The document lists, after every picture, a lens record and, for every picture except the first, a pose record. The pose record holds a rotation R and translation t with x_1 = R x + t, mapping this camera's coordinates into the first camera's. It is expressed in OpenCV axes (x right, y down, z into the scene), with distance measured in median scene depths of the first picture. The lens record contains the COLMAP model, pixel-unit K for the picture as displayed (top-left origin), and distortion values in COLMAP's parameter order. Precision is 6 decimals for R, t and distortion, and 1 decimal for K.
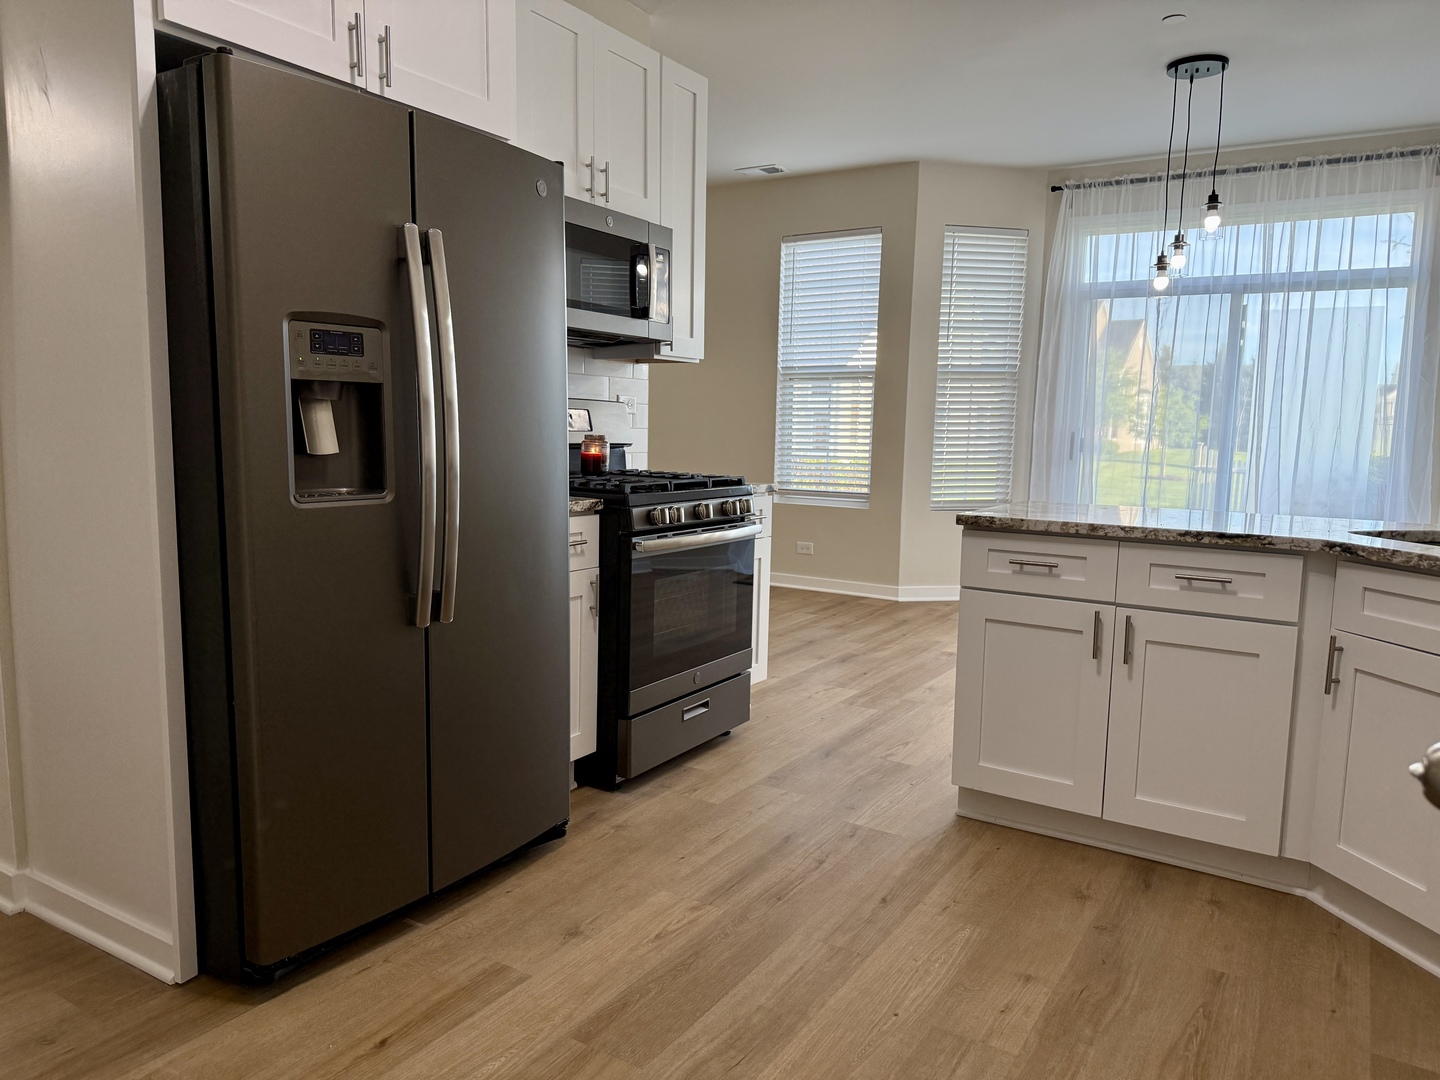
lens RADIAL K [[1009.0, 0, 720.0], [0, 1009.0, 540.0], [0, 0, 1]] dist [0.090086, -0.132893]
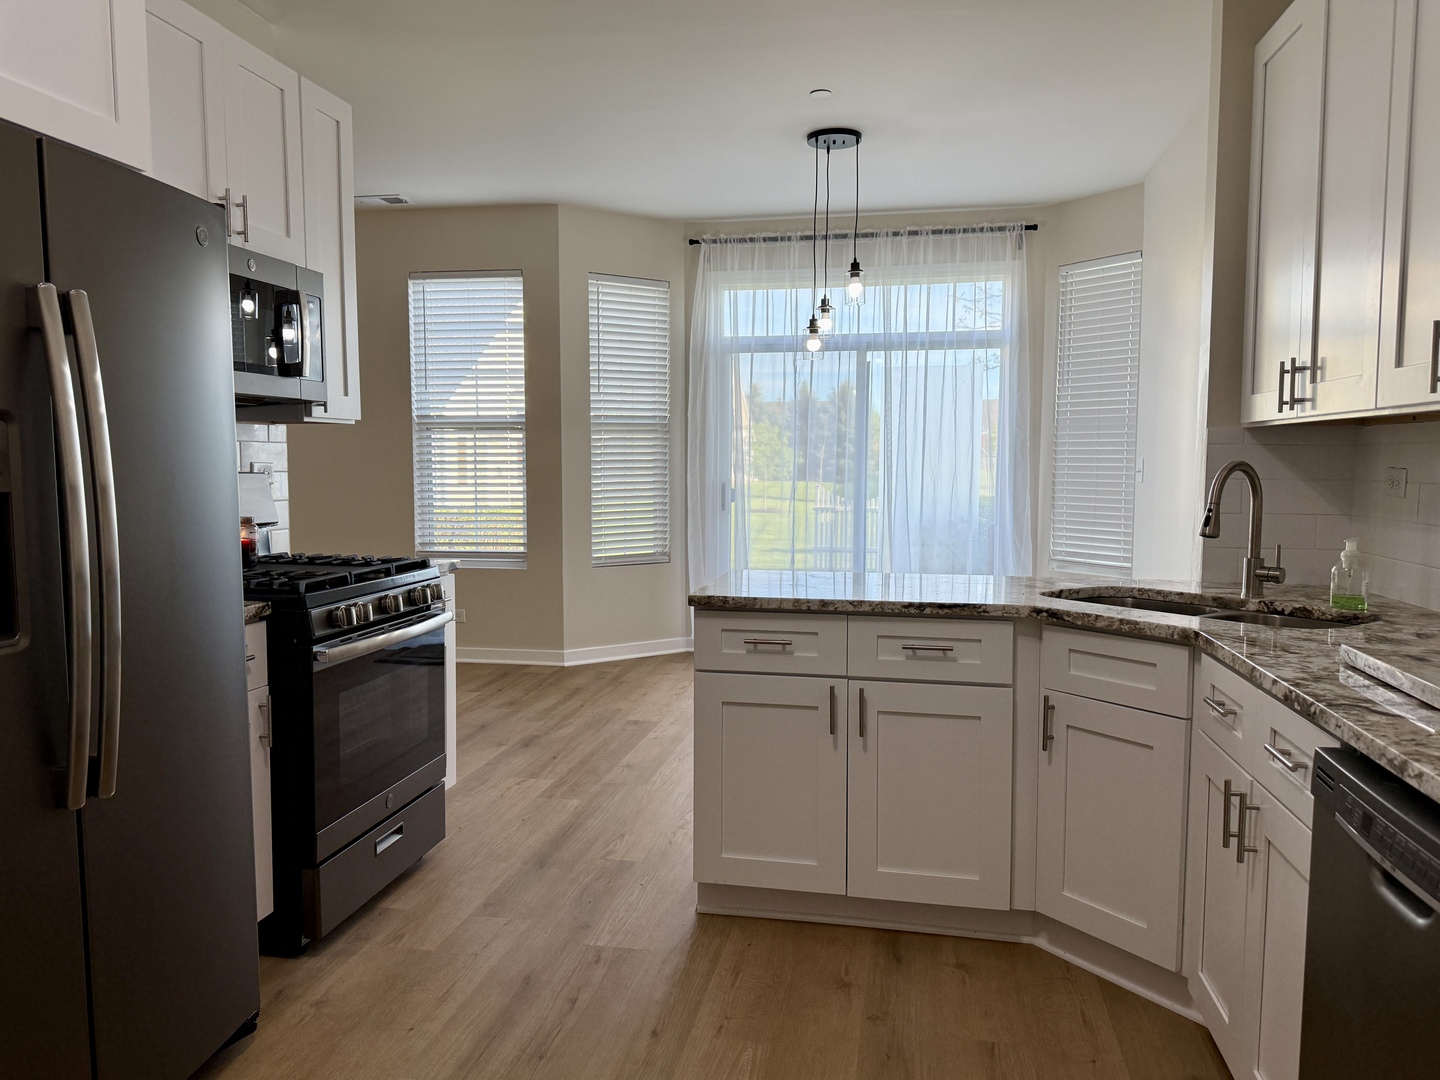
lens RADIAL K [[1064.2, 0, 720.0], [0, 1064.2, 540.0], [0, 0, 1]] dist [0.111187, -0.200971]
pose [[0.930939, -0.045370, 0.362345, -0.090138], [0.059369, 0.997855, -0.027587, -0.043982], [-0.360317, 0.047194, 0.931636, 0.050485]]
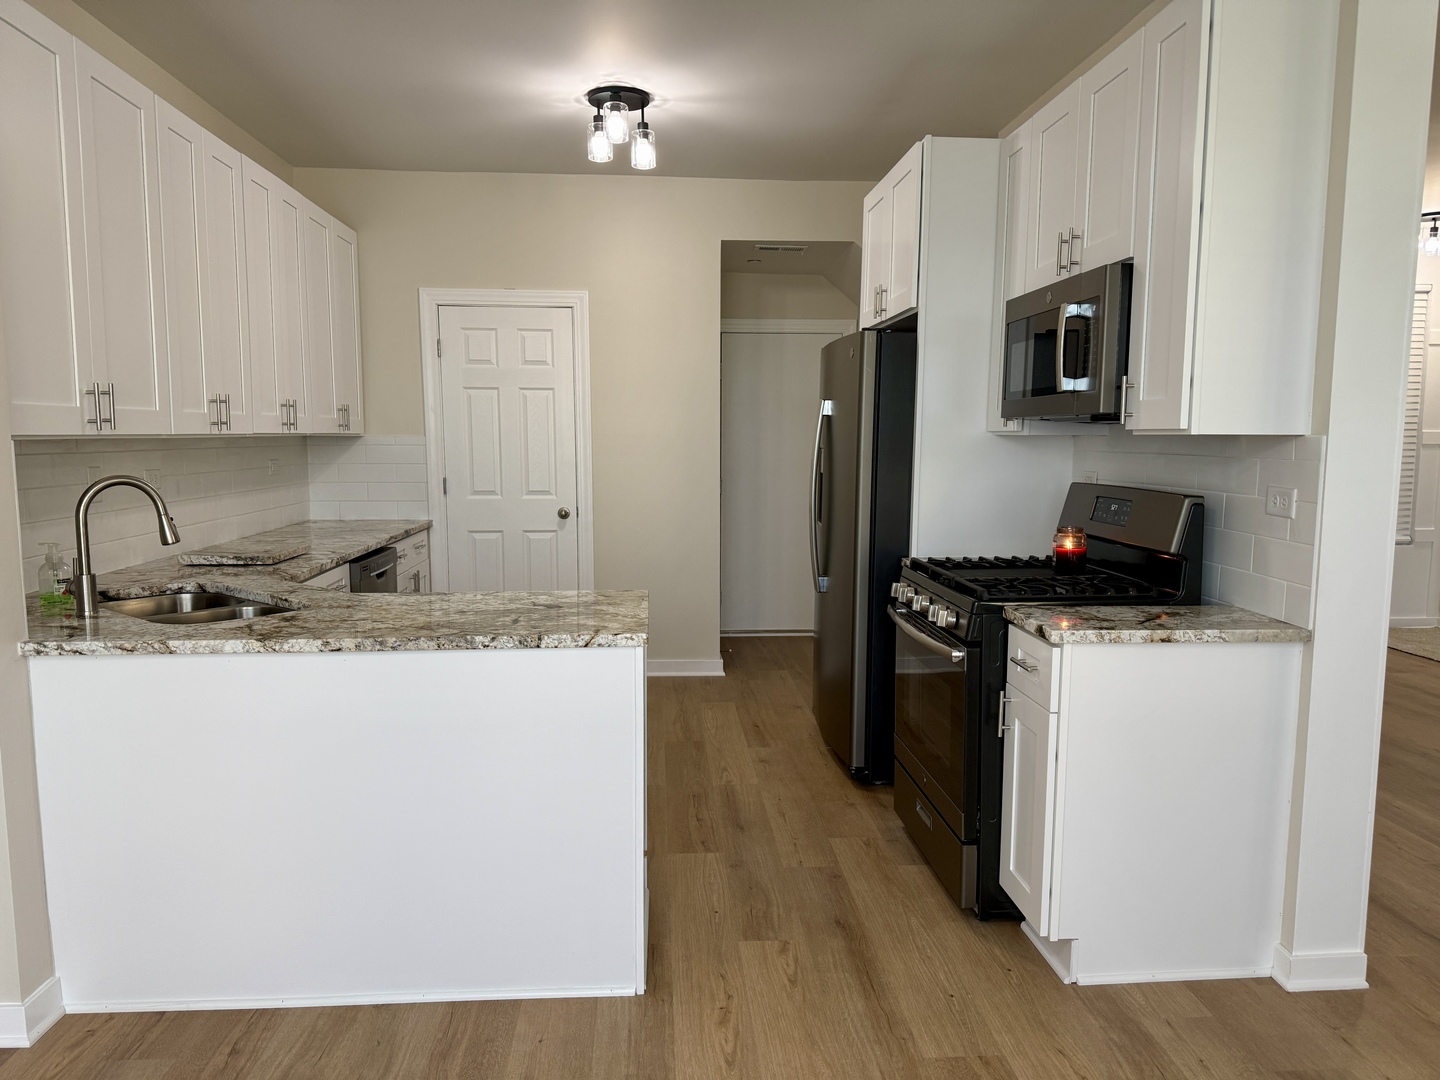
lens RADIAL K [[996.2, 0, 720.0], [0, 996.2, 540.0], [0, 0, 1]] dist [0.009227, -0.026872]
pose [[-0.810181, 0.037371, -0.584987, 0.728522], [-0.089913, 0.978233, 0.187018, -0.261202], [0.579243, 0.204116, -0.789186, 1.721629]]
